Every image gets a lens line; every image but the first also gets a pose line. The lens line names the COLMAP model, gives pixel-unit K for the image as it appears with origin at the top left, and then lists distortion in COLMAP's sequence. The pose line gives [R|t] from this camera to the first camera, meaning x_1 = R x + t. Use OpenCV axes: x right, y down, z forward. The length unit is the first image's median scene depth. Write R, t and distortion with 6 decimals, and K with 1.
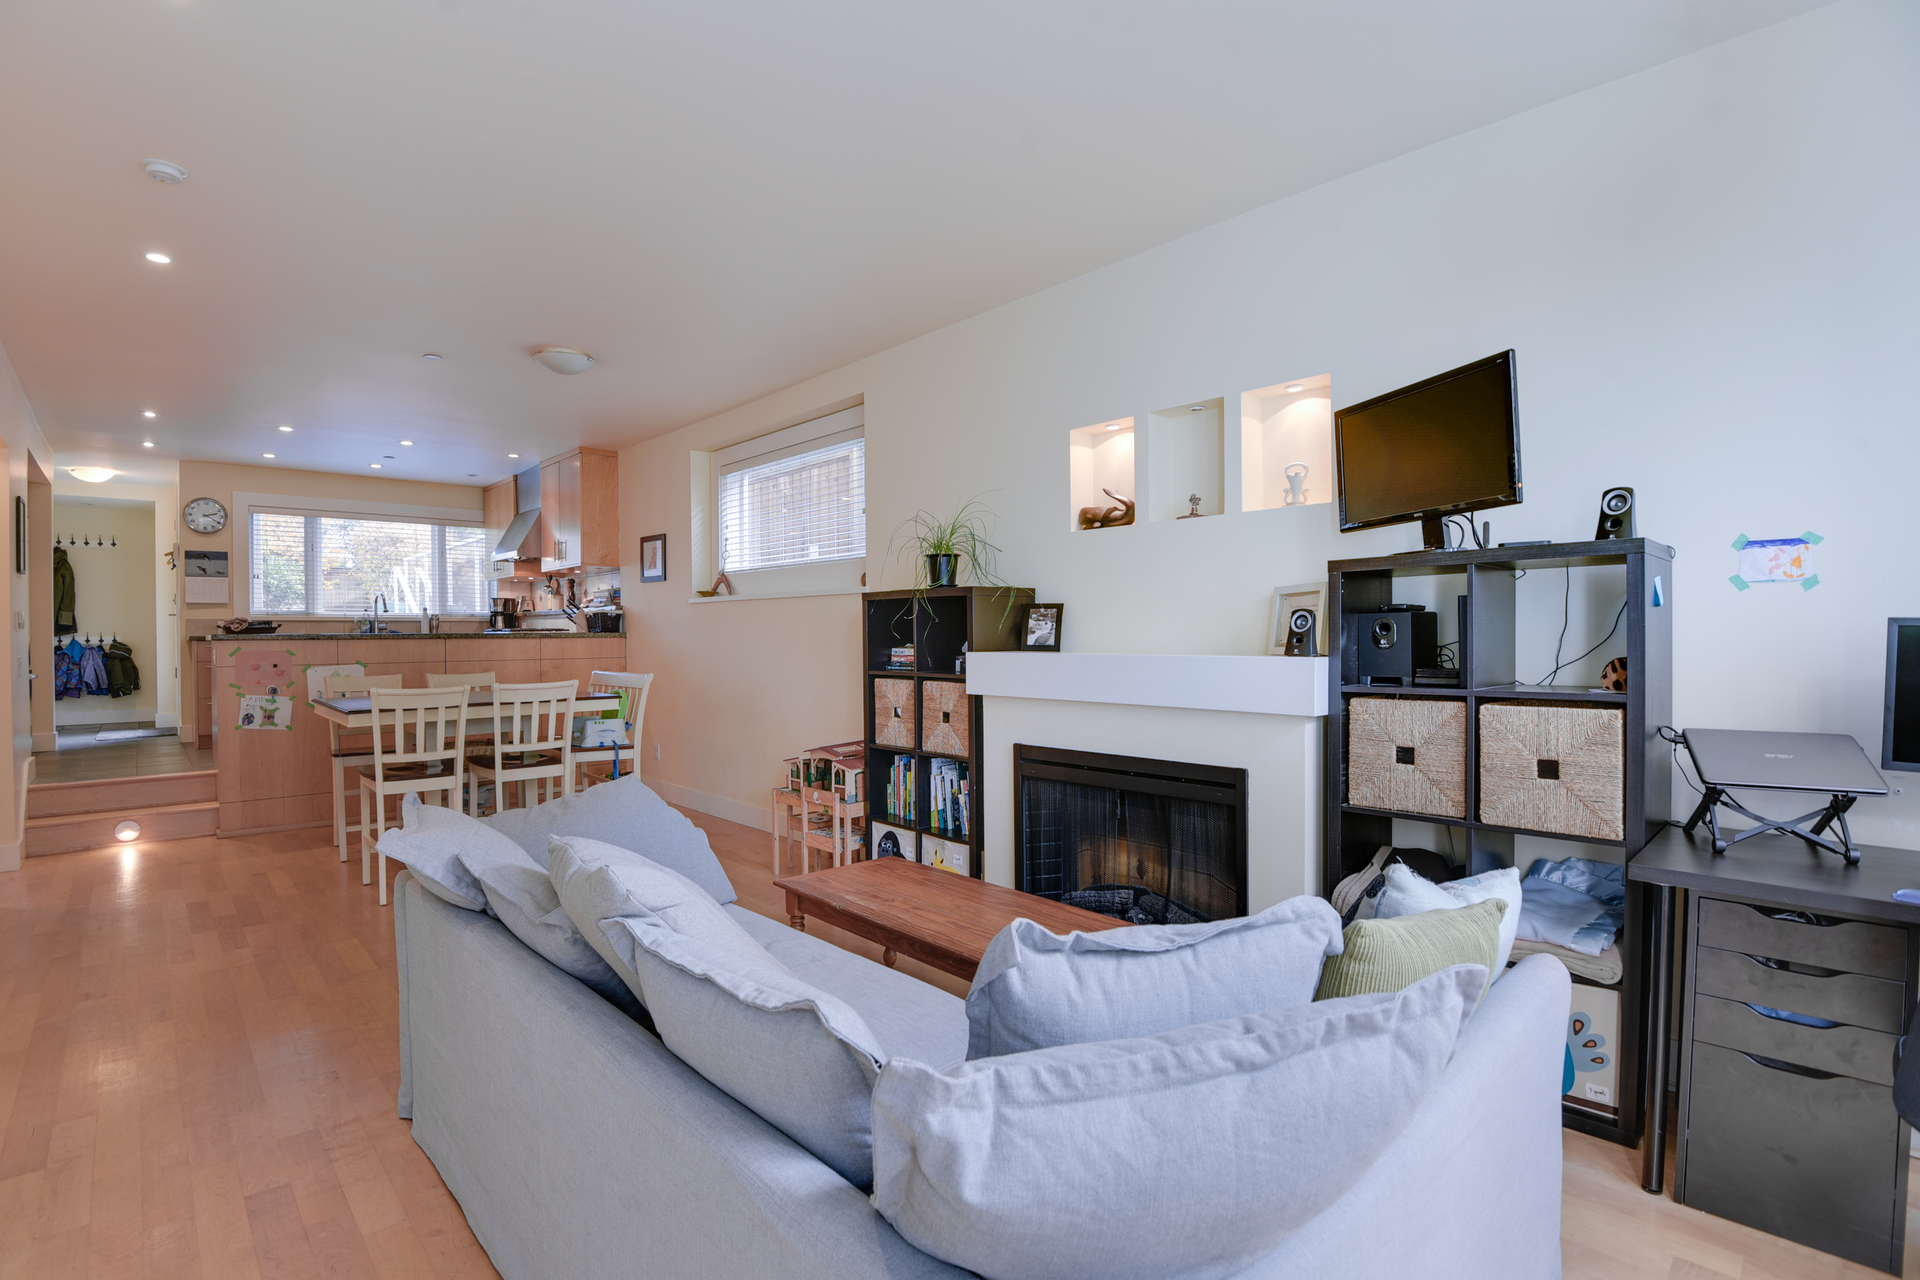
lens RADIAL K [[871.8, 0, 959.7], [0, 871.8, 646.5], [0, 0, 1]] dist [-0.001704, -0.000071]
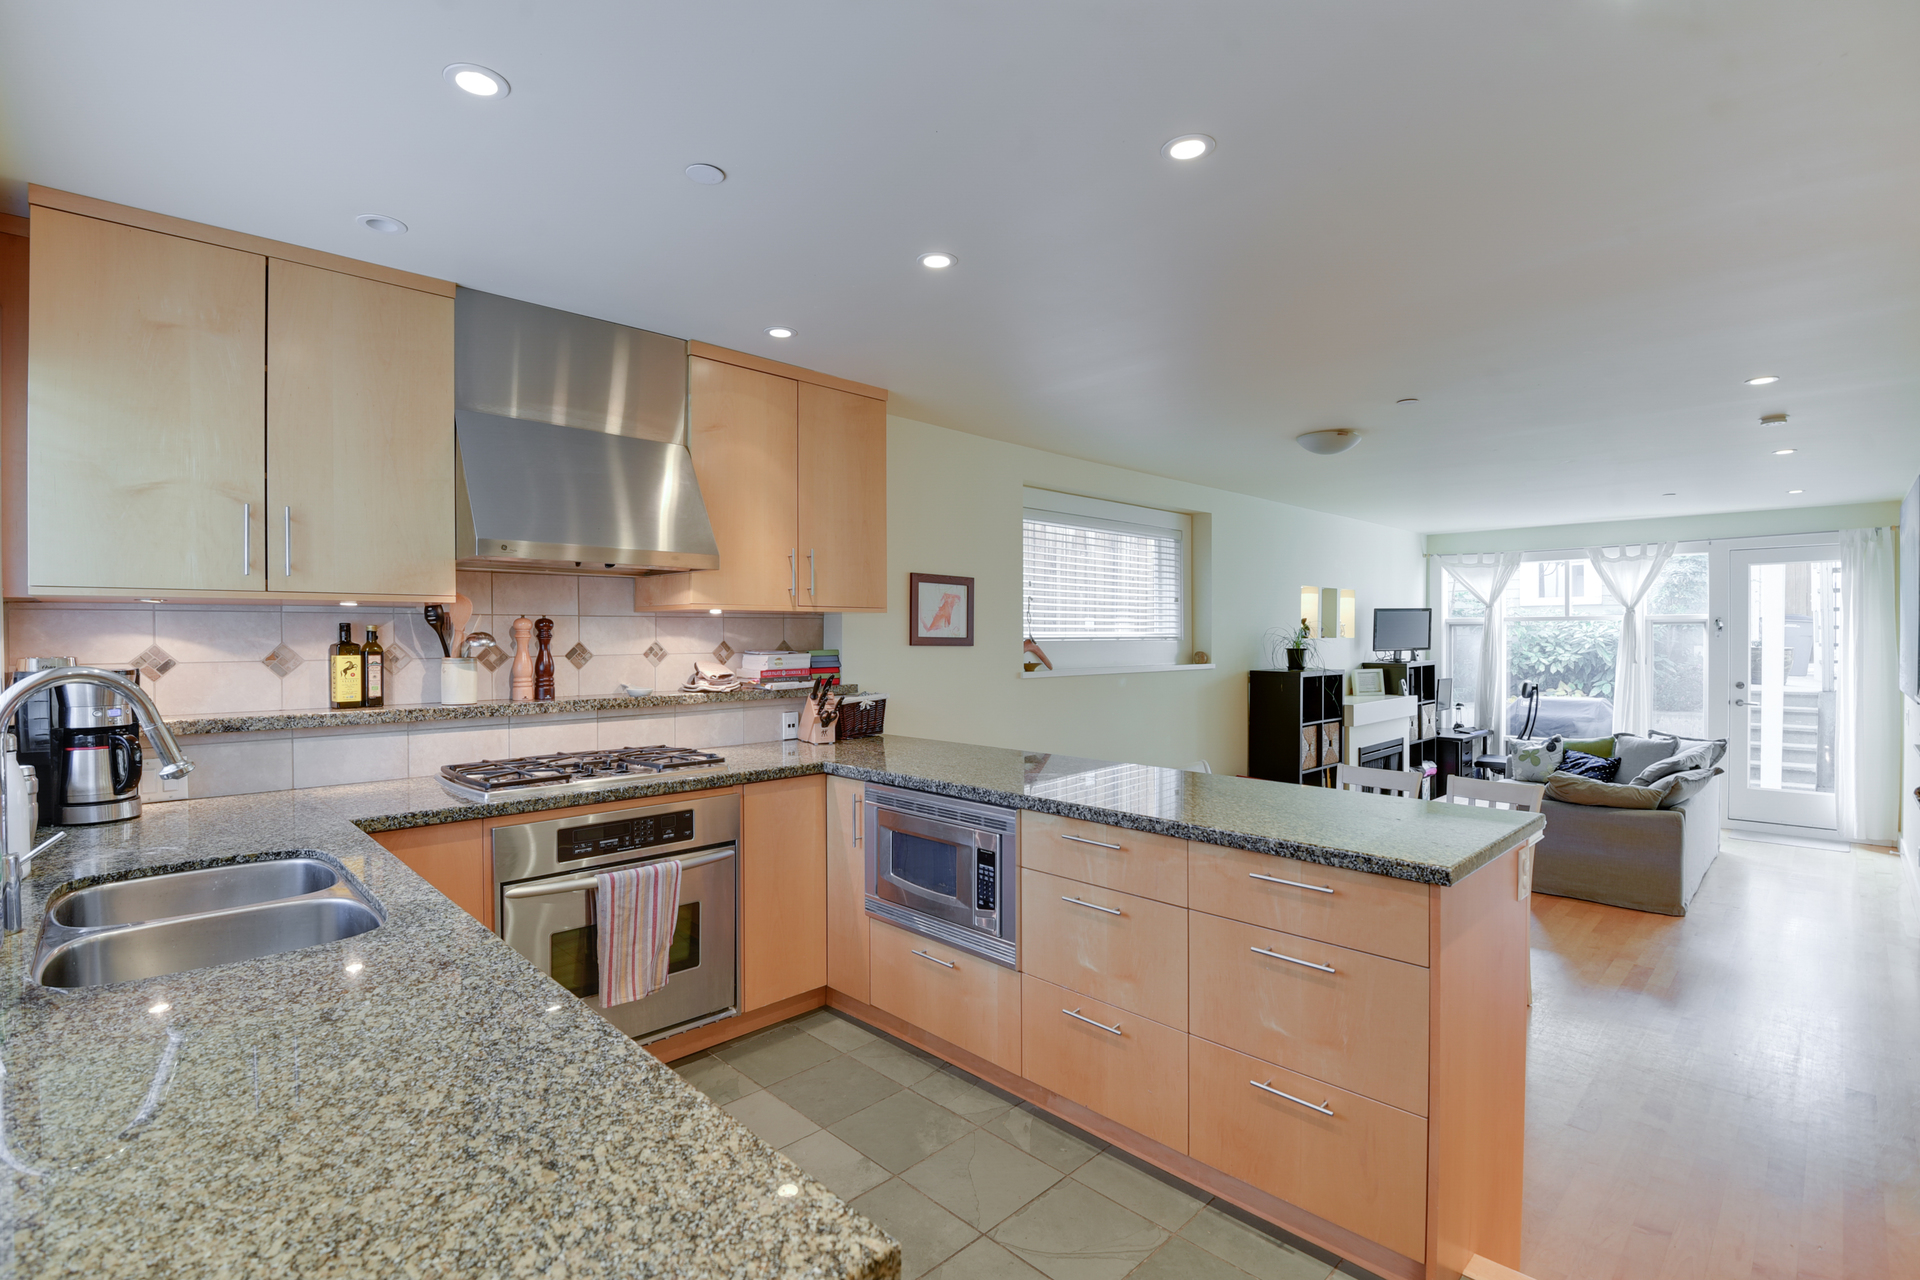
lens RADIAL K [[871.8, 0, 959.5], [0, 871.8, 640.8], [0, 0, 1]] dist [-0.001704, -0.000071]
pose [[-0.026260, -0.000600, 0.999655, -1.073694], [0.015796, 0.999875, 0.001015, -0.086823], [-0.999530, 0.015817, -0.026247, 1.092218]]
